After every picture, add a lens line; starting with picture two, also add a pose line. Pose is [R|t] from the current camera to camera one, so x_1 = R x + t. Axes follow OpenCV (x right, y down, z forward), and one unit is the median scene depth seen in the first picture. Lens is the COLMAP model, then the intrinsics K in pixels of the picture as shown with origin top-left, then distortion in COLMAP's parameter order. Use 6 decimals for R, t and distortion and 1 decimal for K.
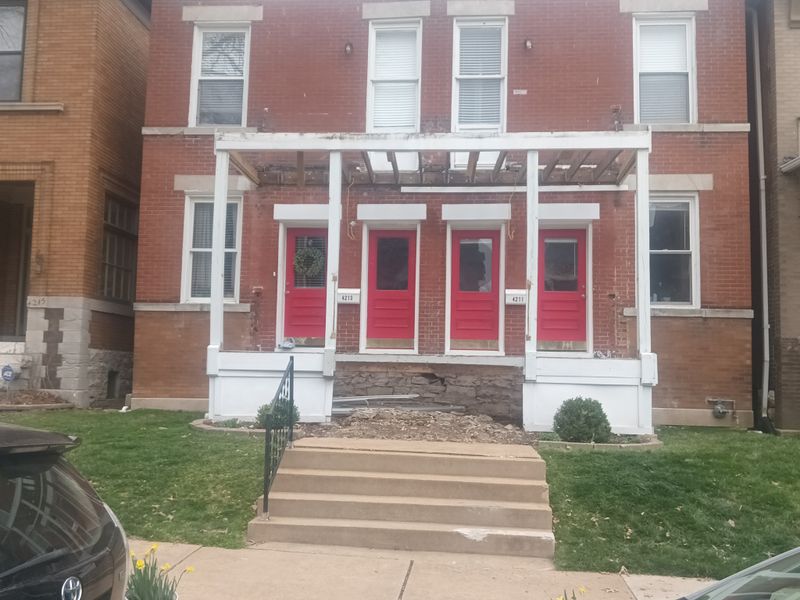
lens RADIAL K [[817.0, 0, 398.1], [0, 817.0, 297.4], [0, 0, 1]] dist [0.085065, -0.227400]
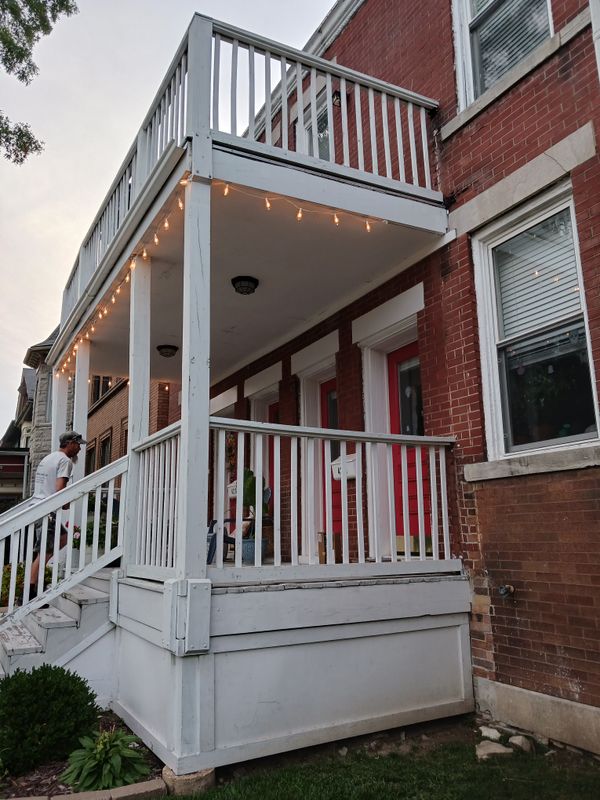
lens RADIAL K [[631.6, 0, 296.4], [0, 631.6, 396.4], [0, 0, 1]] dist [0.009187, -0.009769]
pose [[0.546778, -0.210733, -0.810324, 0.520910], [0.103662, 0.977400, -0.184235, 0.030761], [0.830836, 0.016736, 0.556266, 0.684196]]
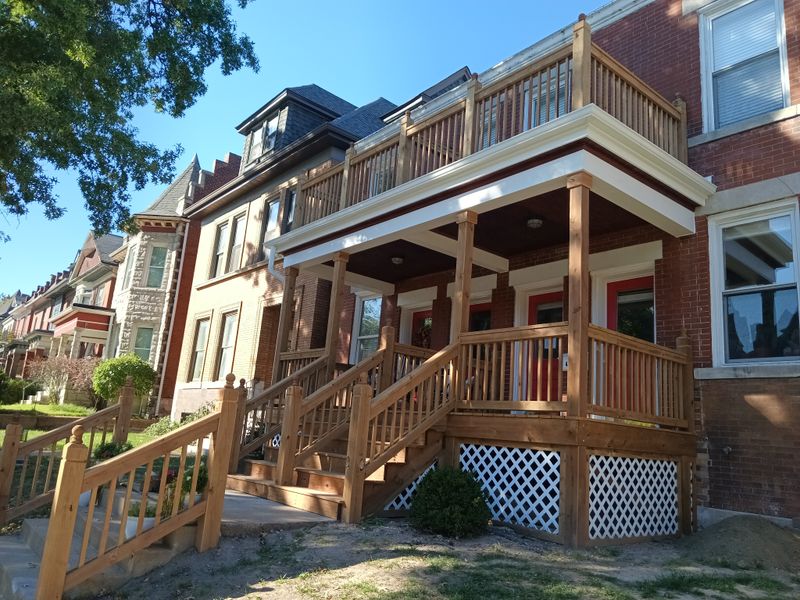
lens RADIAL K [[600.7, 0, 397.9], [0, 600.7, 296.7], [0, 0, 1]] dist [0.035132, -0.076223]
pose [[0.703280, -0.124685, -0.699894, 0.463472], [-0.001590, 0.984221, -0.176935, 0.044569], [0.710911, 0.125548, 0.691985, 0.410130]]
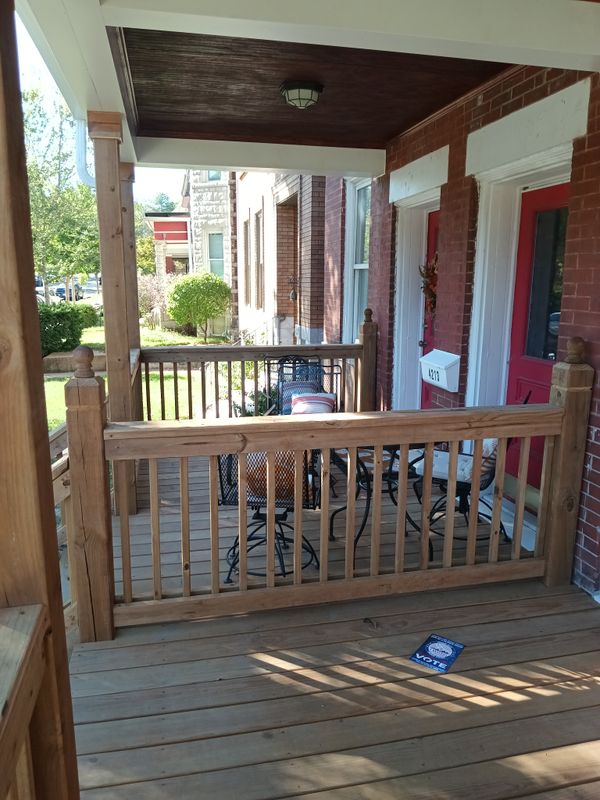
lens RADIAL K [[600.7, 0, 300.0], [0, 600.7, 400.0], [0, 0, 1]] dist [0.035132, -0.076223]
pose [[0.301825, 0.166974, -0.938627, 0.214529], [0.087018, 0.975608, 0.201534, -0.056745], [0.949384, -0.142506, 0.279933, 0.838140]]
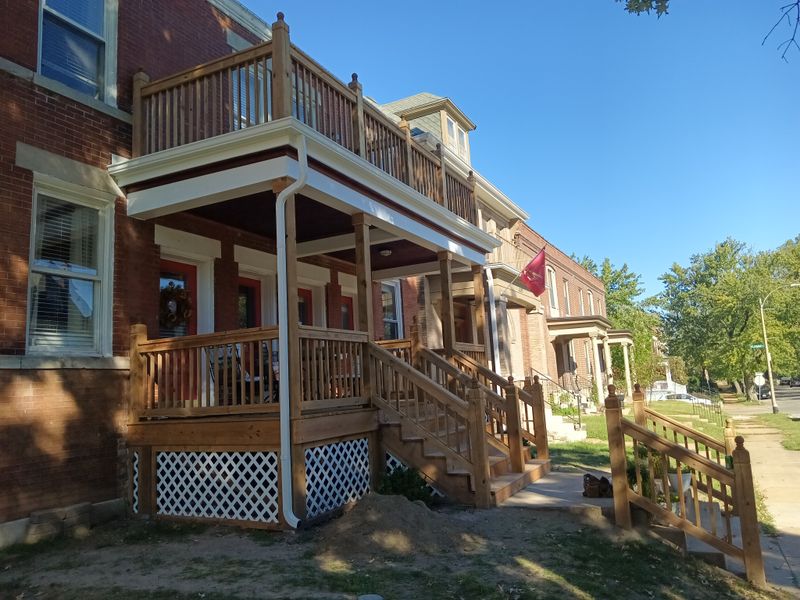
lens RADIAL K [[600.7, 0, 397.9], [0, 600.7, 296.7], [0, 0, 1]] dist [0.035132, -0.076223]
pose [[0.369655, 0.091238, 0.924679, -0.588451], [-0.021575, 0.995742, -0.089625, -0.002053], [-0.928919, 0.013180, 0.370049, 0.601036]]
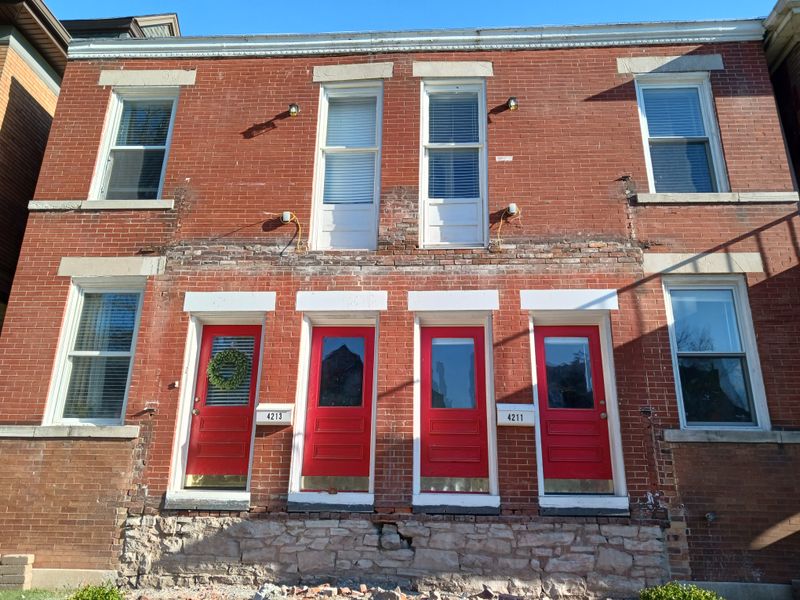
lens RADIAL K [[631.6, 0, 400.0], [0, 631.6, 300.0], [0, 0, 1]] dist [0.009187, -0.009769]
pose [[0.999486, 0.006937, 0.031296, 0.028411], [0.000662, 0.971628, -0.236515, 0.031885], [-0.032049, 0.236414, 0.971124, 0.439221]]
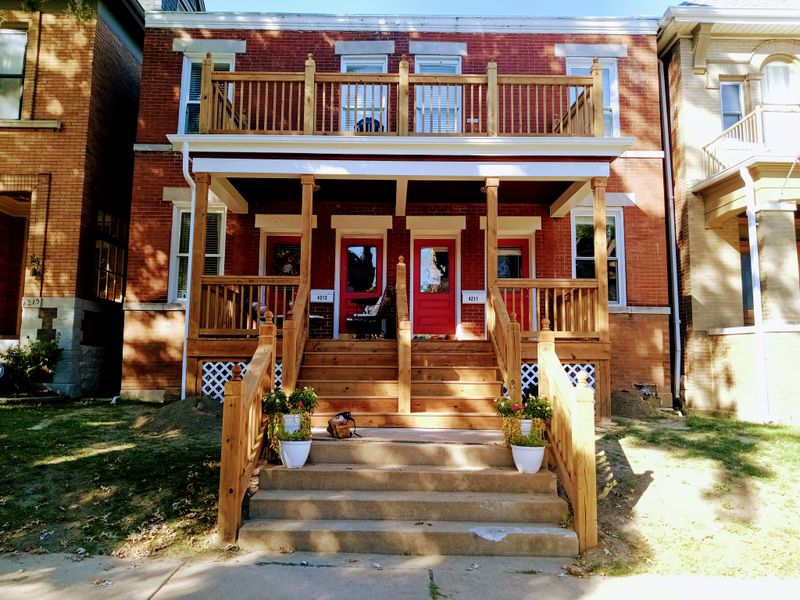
lens RADIAL K [[600.7, 0, 397.9], [0, 600.7, 296.7], [0, 0, 1]] dist [0.035132, -0.076223]
pose [[0.994833, 0.000100, 0.101527, -0.042802], [0.002340, 0.999711, -0.023913, 0.018869], [-0.101500, 0.024027, 0.994545, 0.172264]]
